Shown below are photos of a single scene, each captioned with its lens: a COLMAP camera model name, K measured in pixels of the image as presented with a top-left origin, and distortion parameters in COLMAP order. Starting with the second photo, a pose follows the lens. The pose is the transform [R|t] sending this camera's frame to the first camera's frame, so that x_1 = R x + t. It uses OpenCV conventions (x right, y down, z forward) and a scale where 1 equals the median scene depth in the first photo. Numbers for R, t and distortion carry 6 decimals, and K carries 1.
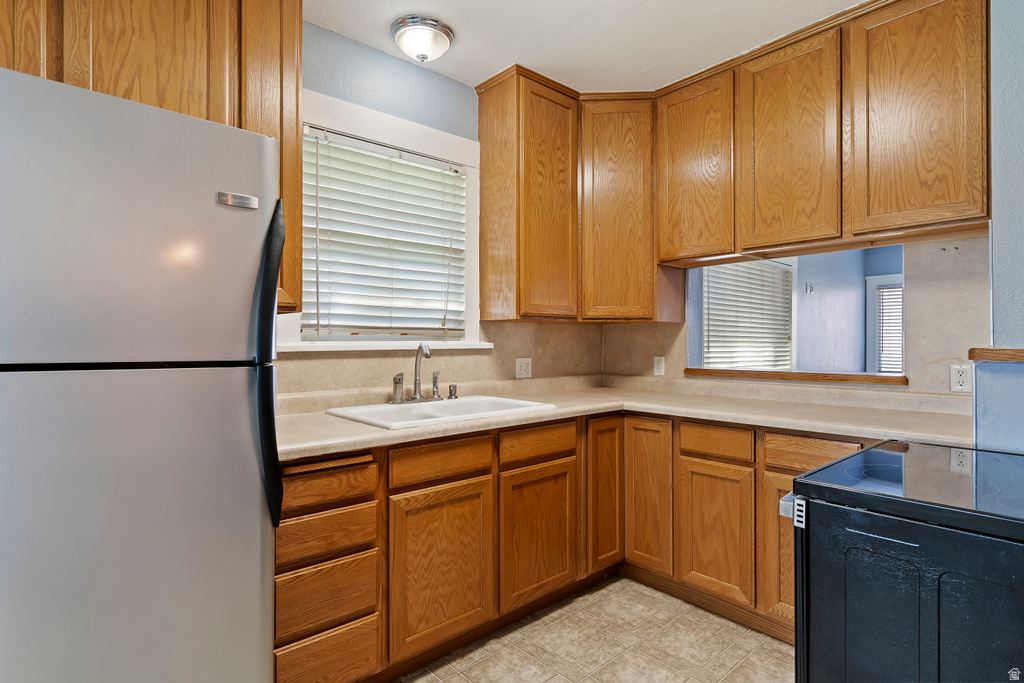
lens RADIAL K [[527.7, 0, 510.1], [0, 527.7, 342.9], [0, 0, 1]] dist [0.003836, 0.002354]
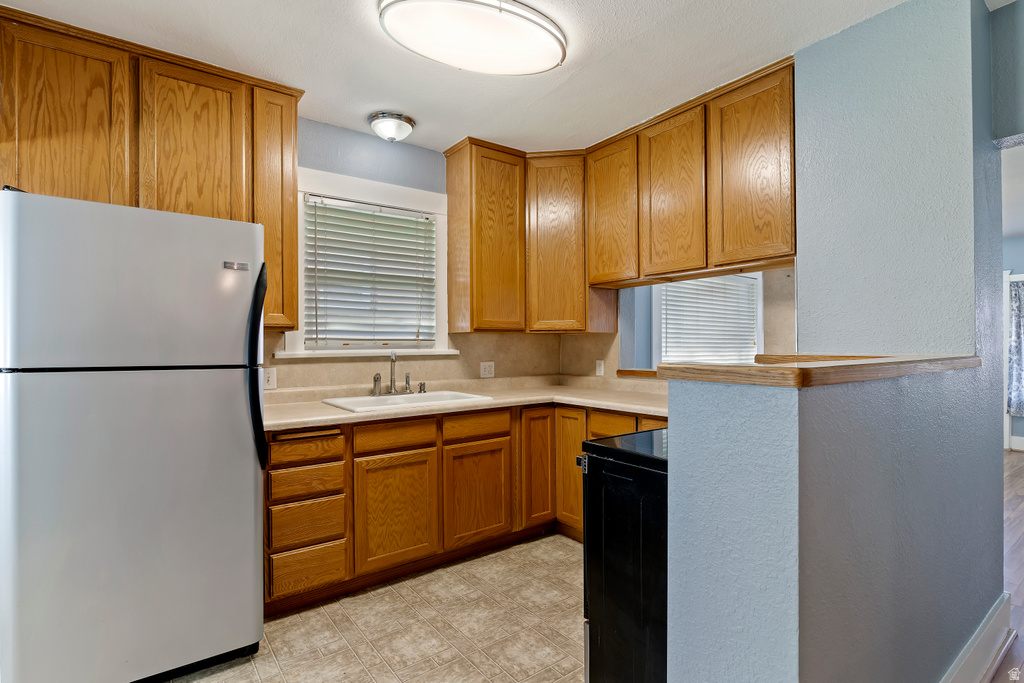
lens RADIAL K [[494.1, 0, 506.5], [0, 494.1, 349.3], [0, 0, 1]] dist [0.002267, 0.001933]
pose [[0.995858, -0.004877, -0.090791, 0.242386], [0.005335, 0.999974, 0.004802, -0.009215], [0.090766, -0.005267, 0.995858, -0.237238]]
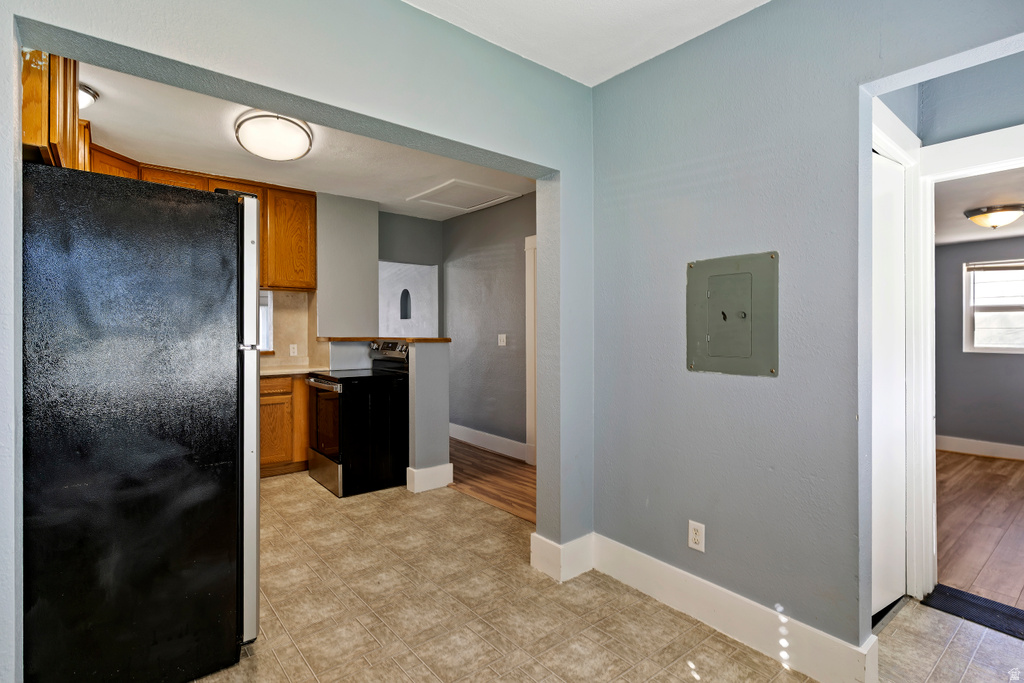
lens RADIAL K [[494.1, 0, 511.8], [0, 494.1, 332.4], [0, 0, 1]] dist [0.002267, 0.001933]
pose [[0.051938, 0.003551, 0.998644, -1.280977], [0.003183, 0.999988, -0.003721, -0.002219], [-0.998645, 0.003372, 0.051927, -0.105978]]
